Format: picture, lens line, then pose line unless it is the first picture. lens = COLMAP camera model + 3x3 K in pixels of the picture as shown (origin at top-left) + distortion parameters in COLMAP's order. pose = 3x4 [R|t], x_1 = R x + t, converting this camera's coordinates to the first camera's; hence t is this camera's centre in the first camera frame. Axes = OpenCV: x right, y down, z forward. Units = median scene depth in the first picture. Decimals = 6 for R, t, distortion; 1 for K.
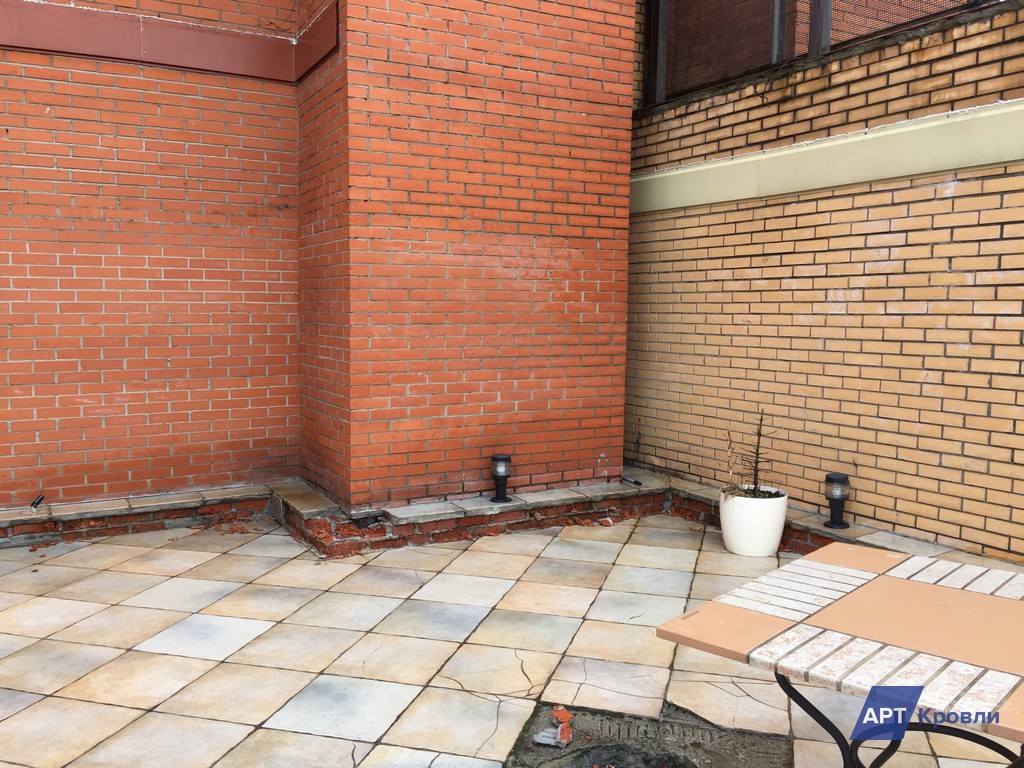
lens RADIAL K [[873.6, 0, 510.3], [0, 873.6, 377.5], [0, 0, 1]] dist [0.042565, -0.058563]
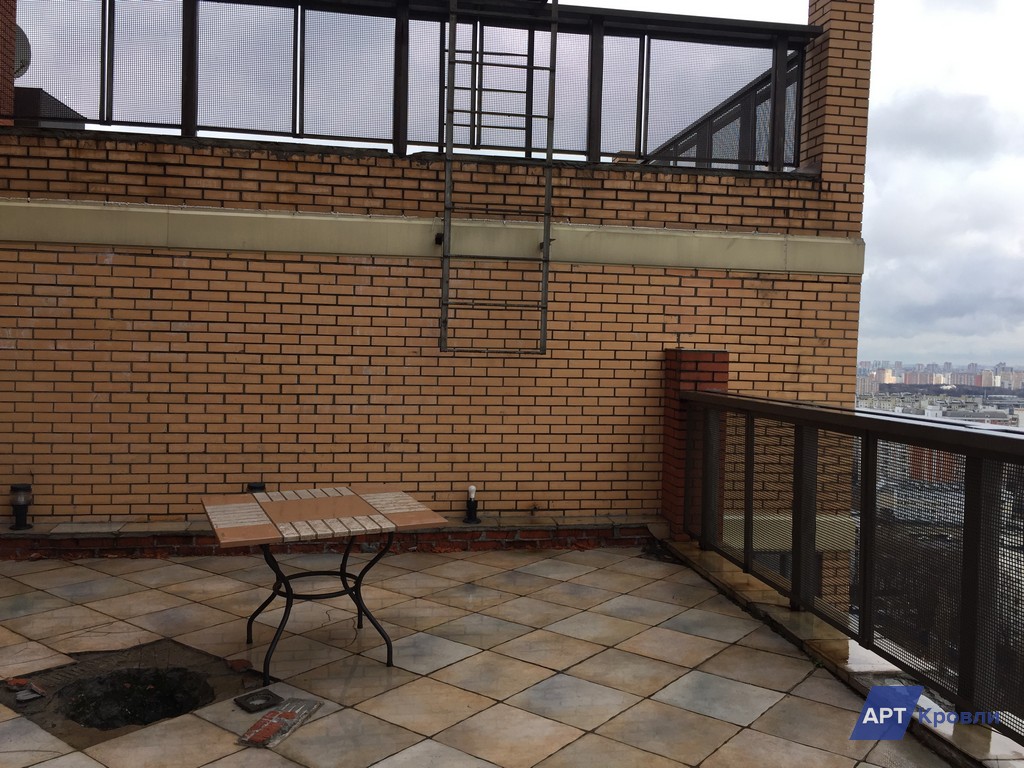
lens RADIAL K [[873.6, 0, 515.8], [0, 873.6, 383.2], [0, 0, 1]] dist [0.042565, -0.058563]
pose [[0.369694, -0.030870, 0.928640, -0.528050], [0.053843, 0.998480, 0.011757, -0.004474], [-0.927592, 0.045654, 0.370795, -0.074723]]
